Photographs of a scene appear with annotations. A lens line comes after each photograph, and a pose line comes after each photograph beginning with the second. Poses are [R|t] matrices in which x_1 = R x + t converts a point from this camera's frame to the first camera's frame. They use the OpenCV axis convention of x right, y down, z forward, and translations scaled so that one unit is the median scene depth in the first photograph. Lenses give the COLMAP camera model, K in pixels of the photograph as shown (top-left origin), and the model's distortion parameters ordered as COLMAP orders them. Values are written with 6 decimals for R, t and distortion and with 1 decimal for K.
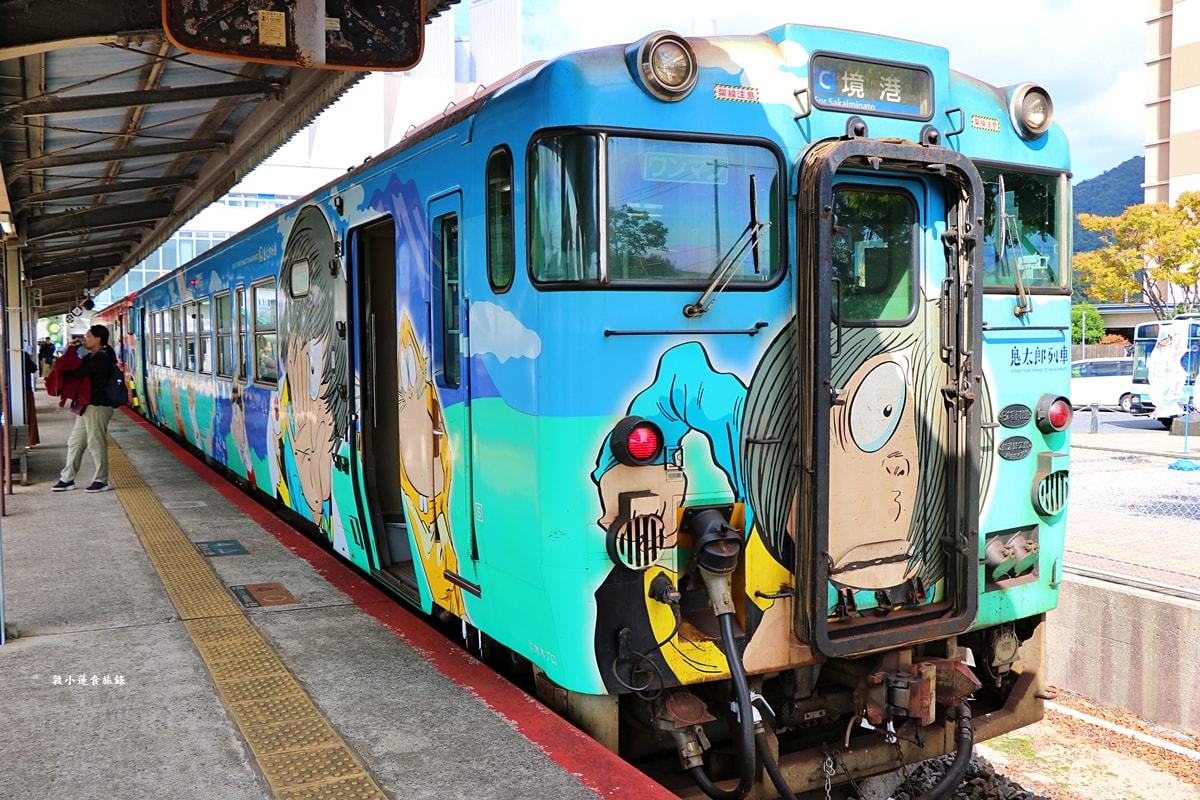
lens RADIAL K [[1018.3, 0, 600.0], [0, 1018.3, 400.0], [0, 0, 1]] dist [-0.008859, -0.003040]
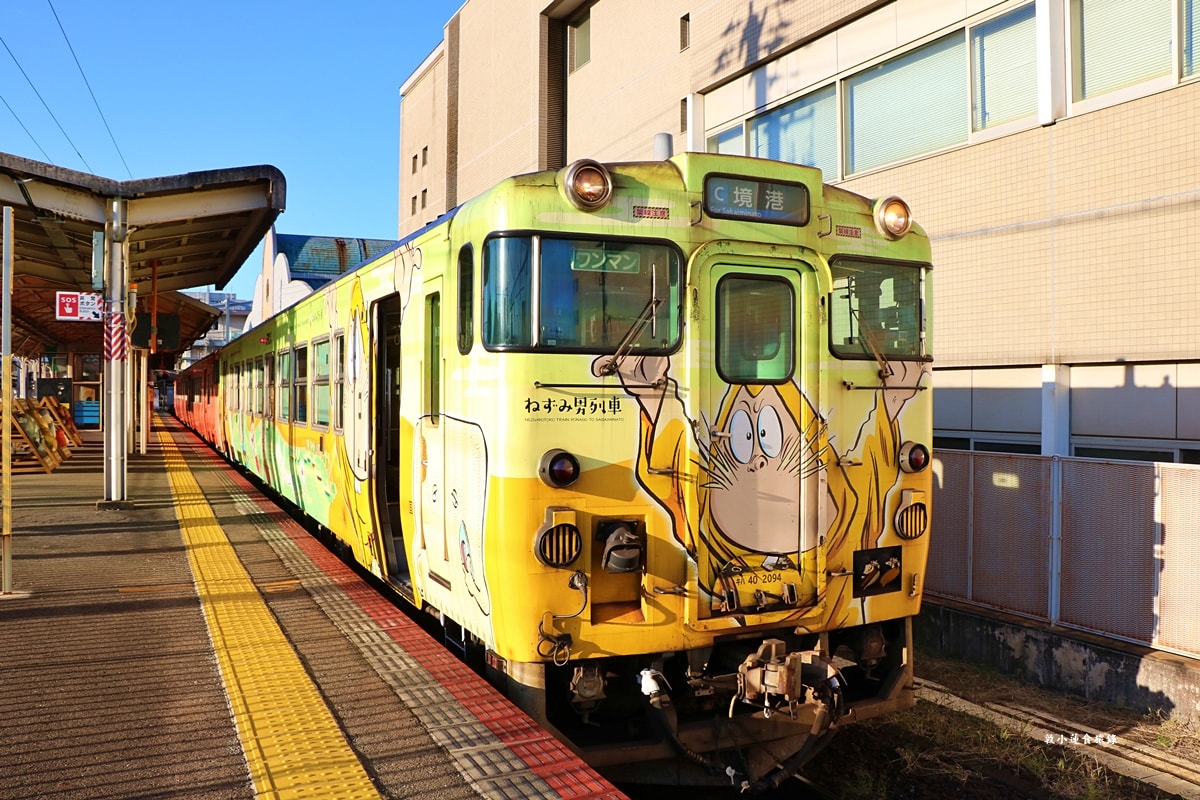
lens RADIAL K [[973.4, 0, 600.0], [0, 973.4, 400.0], [0, 0, 1]] dist [0.004560, 0.000571]
pose [[0.997632, 0.017292, -0.066569, 0.148278], [-0.021511, 0.997769, -0.063206, 0.029064], [0.065327, 0.064488, 0.995778, -0.222409]]
